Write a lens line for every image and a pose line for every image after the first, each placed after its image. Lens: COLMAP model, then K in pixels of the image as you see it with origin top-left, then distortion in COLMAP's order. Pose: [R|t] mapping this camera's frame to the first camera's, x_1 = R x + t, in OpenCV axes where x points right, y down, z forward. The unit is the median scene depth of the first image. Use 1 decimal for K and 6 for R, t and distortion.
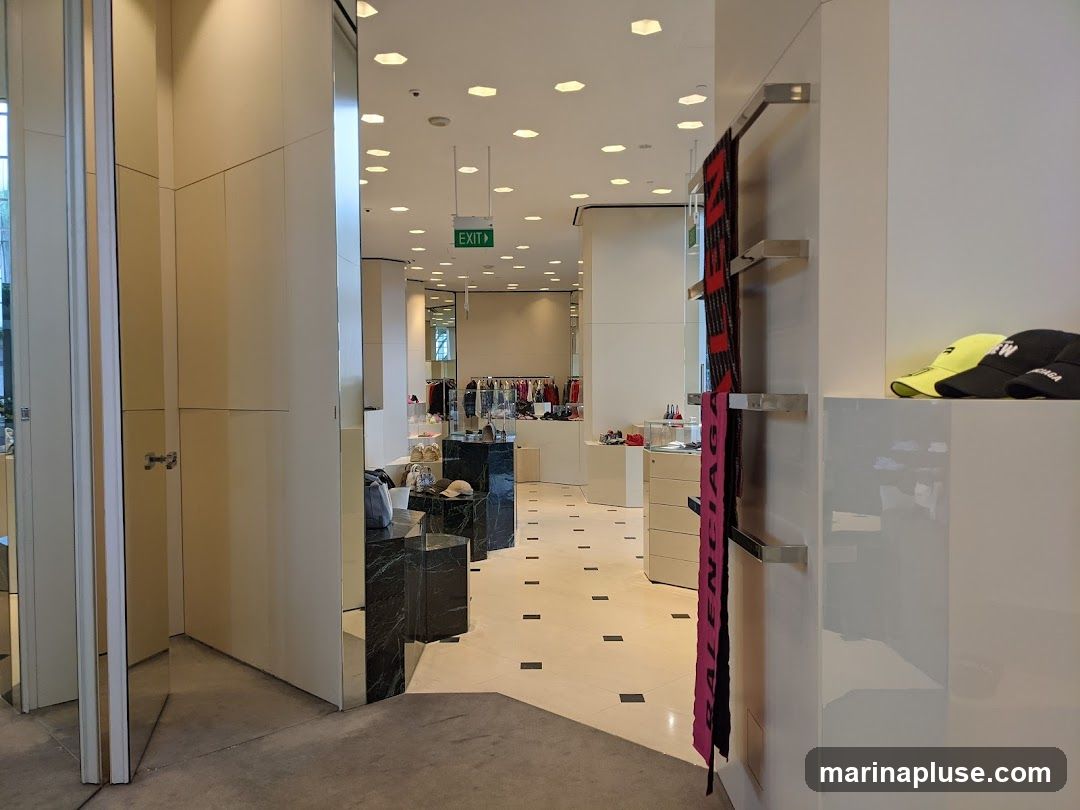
lens RADIAL K [[834.3, 0, 540.0], [0, 834.3, 405.0], [0, 0, 1]] dist [0.037578, -0.075349]
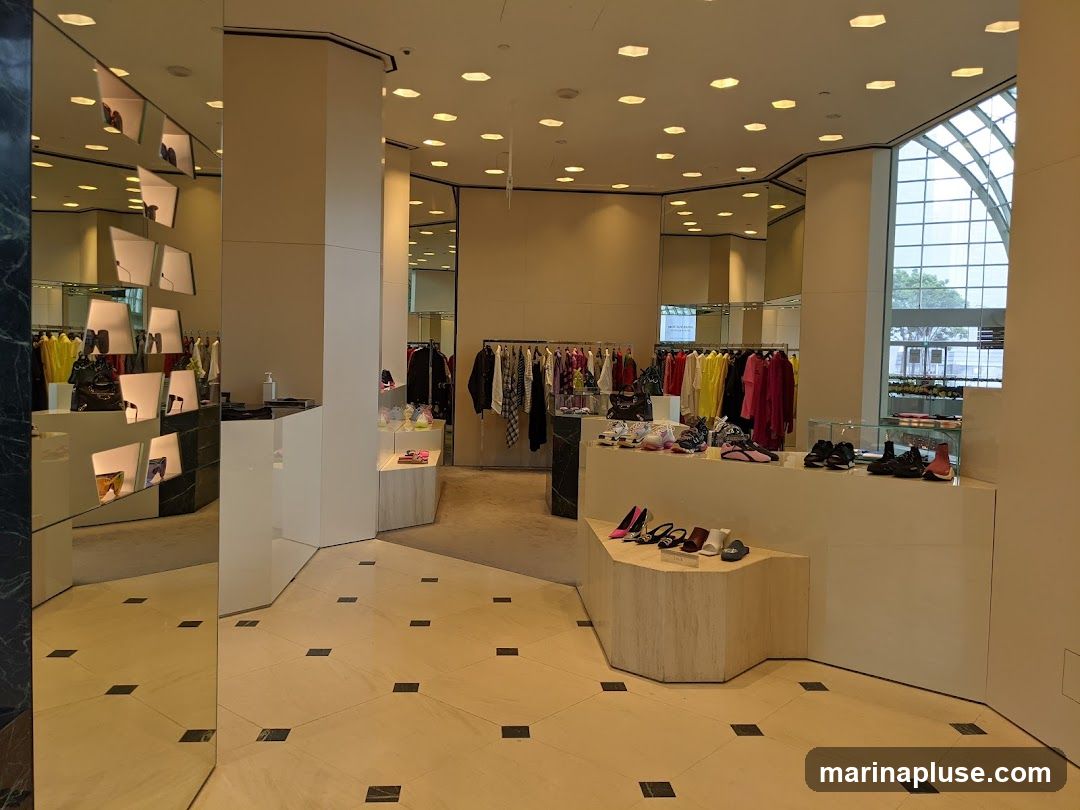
lens RADIAL K [[842.8, 0, 540.0], [0, 842.8, 405.0], [0, 0, 1]] dist [0.046347, -0.003927]
pose [[0.997418, 0.031072, 0.064740, -0.081617], [-0.033133, 0.998970, 0.031002, -0.008593], [-0.063710, -0.033067, 0.997420, 0.438184]]
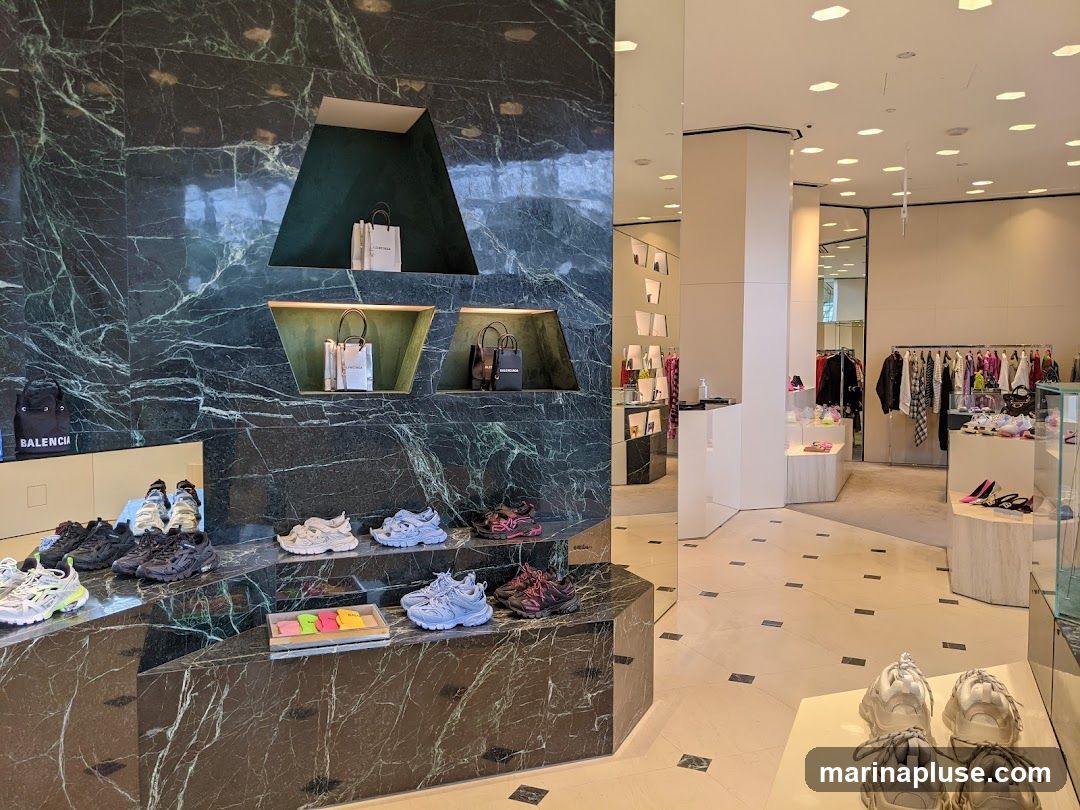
lens RADIAL K [[834.3, 0, 540.0], [0, 834.3, 405.0], [0, 0, 1]] dist [0.037578, -0.075349]
pose [[0.906949, 0.030334, -0.420147, -0.058506], [-0.017043, 0.999230, 0.035354, -0.007930], [0.420896, -0.024903, 0.906767, 0.339157]]
